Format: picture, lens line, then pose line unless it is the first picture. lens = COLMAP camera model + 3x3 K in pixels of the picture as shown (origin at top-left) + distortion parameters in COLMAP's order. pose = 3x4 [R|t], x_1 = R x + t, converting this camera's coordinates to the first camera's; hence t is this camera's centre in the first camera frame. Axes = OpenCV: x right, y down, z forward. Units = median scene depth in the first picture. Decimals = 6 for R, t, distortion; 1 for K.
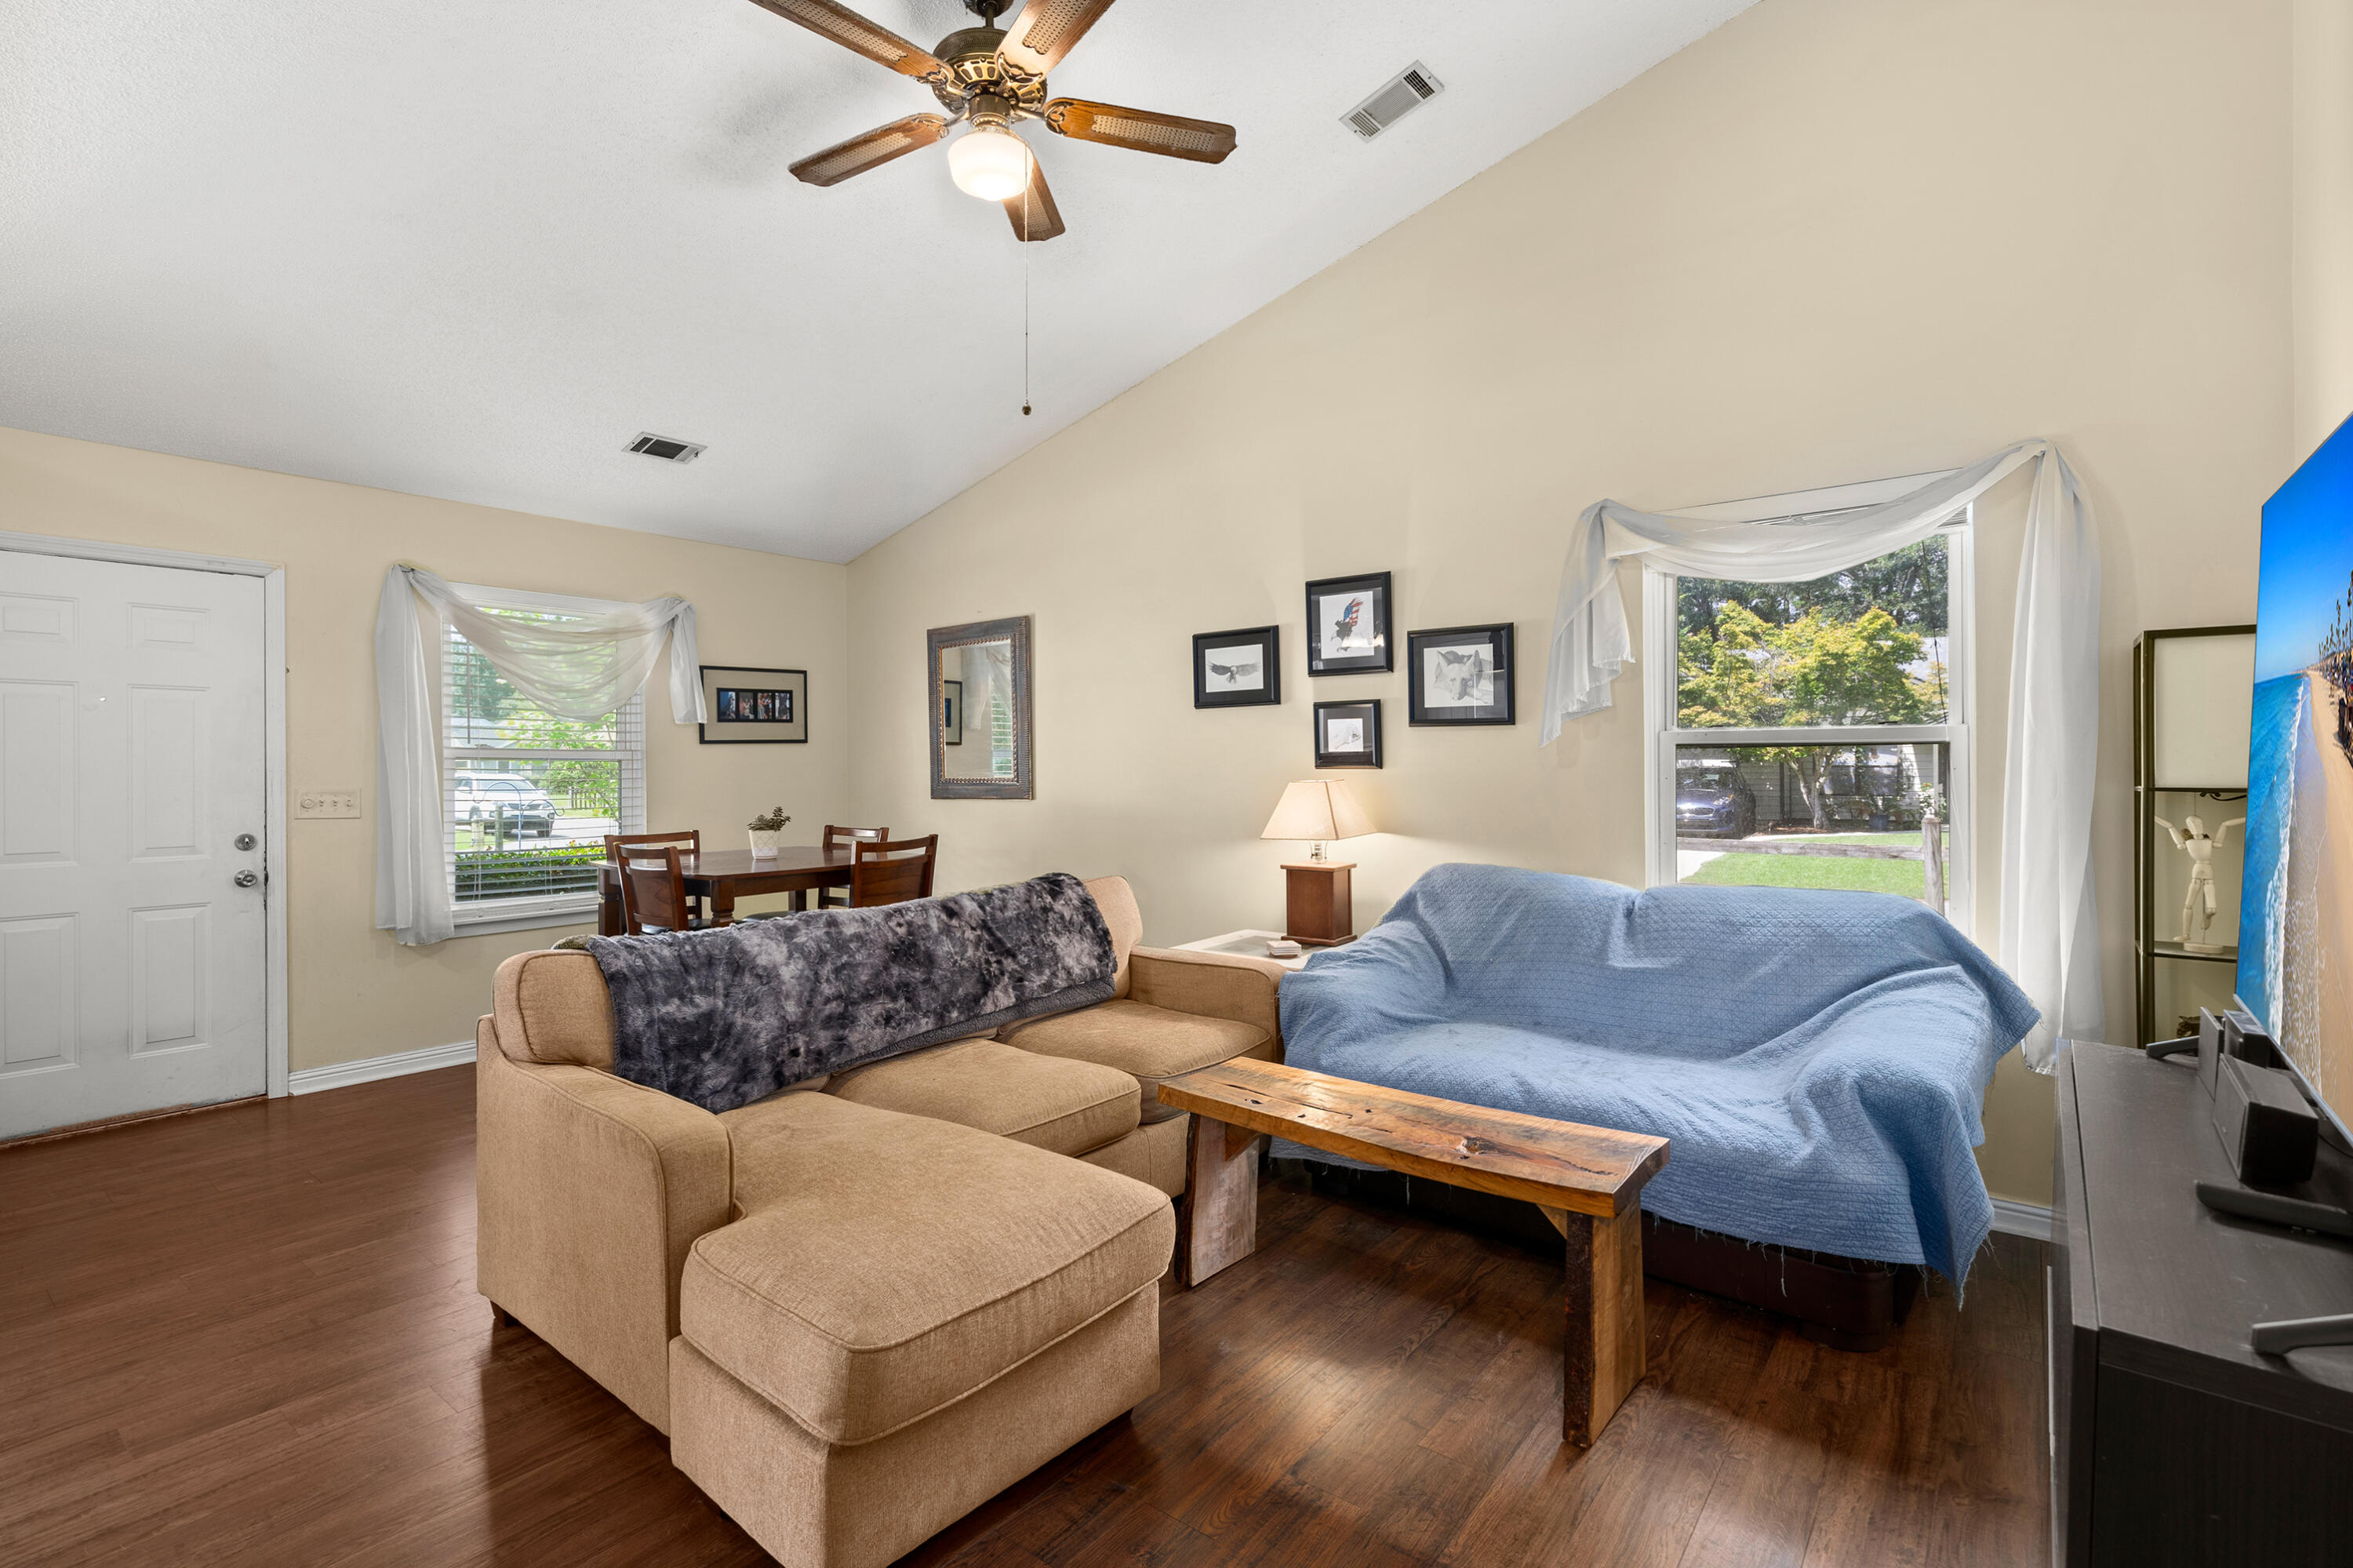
lens RADIAL K [[1070.6, 0, 1155.9], [0, 1070.6, 774.6], [0, 0, 1]] dist [0.007768, -0.008288]
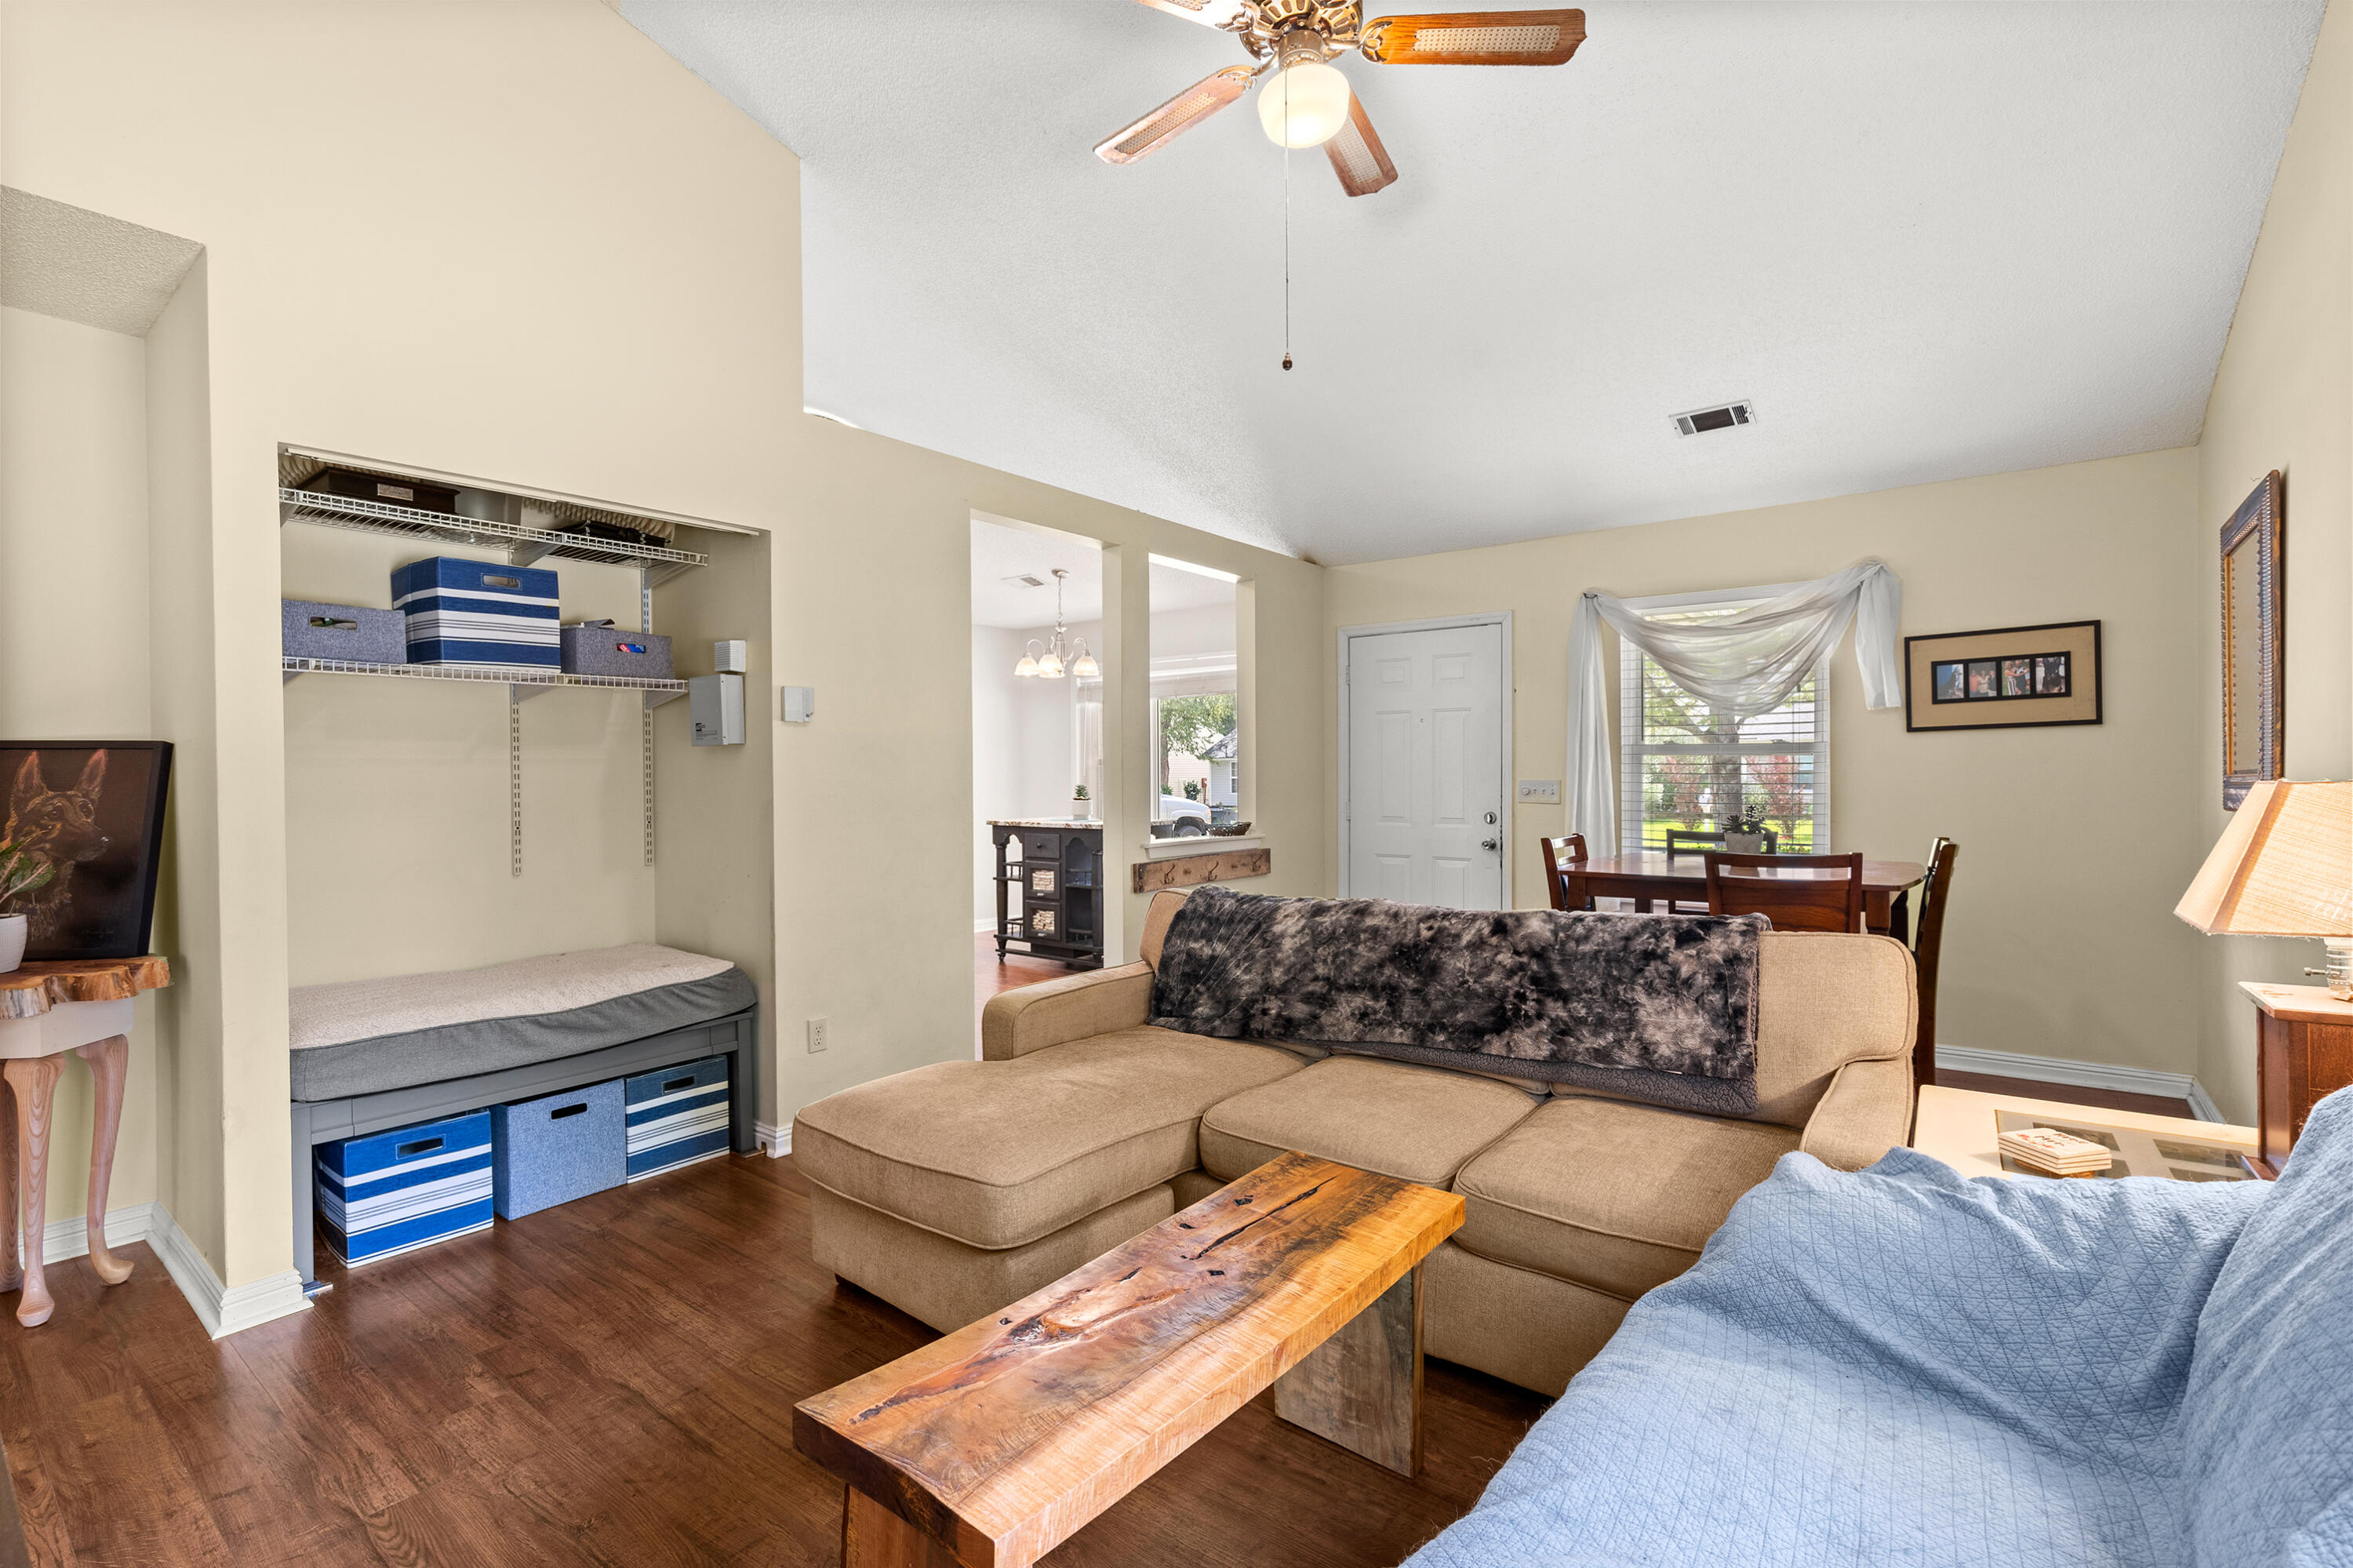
lens RADIAL K [[1070.6, 0, 1216.6], [0, 1070.6, 797.1], [0, 0, 1]] dist [0.007768, -0.008288]
pose [[0.046330, 0.024921, -0.998615, 0.534421], [-0.002200, 0.999689, 0.024845, 0.002911], [0.998924, 0.001046, 0.046371, 0.608208]]
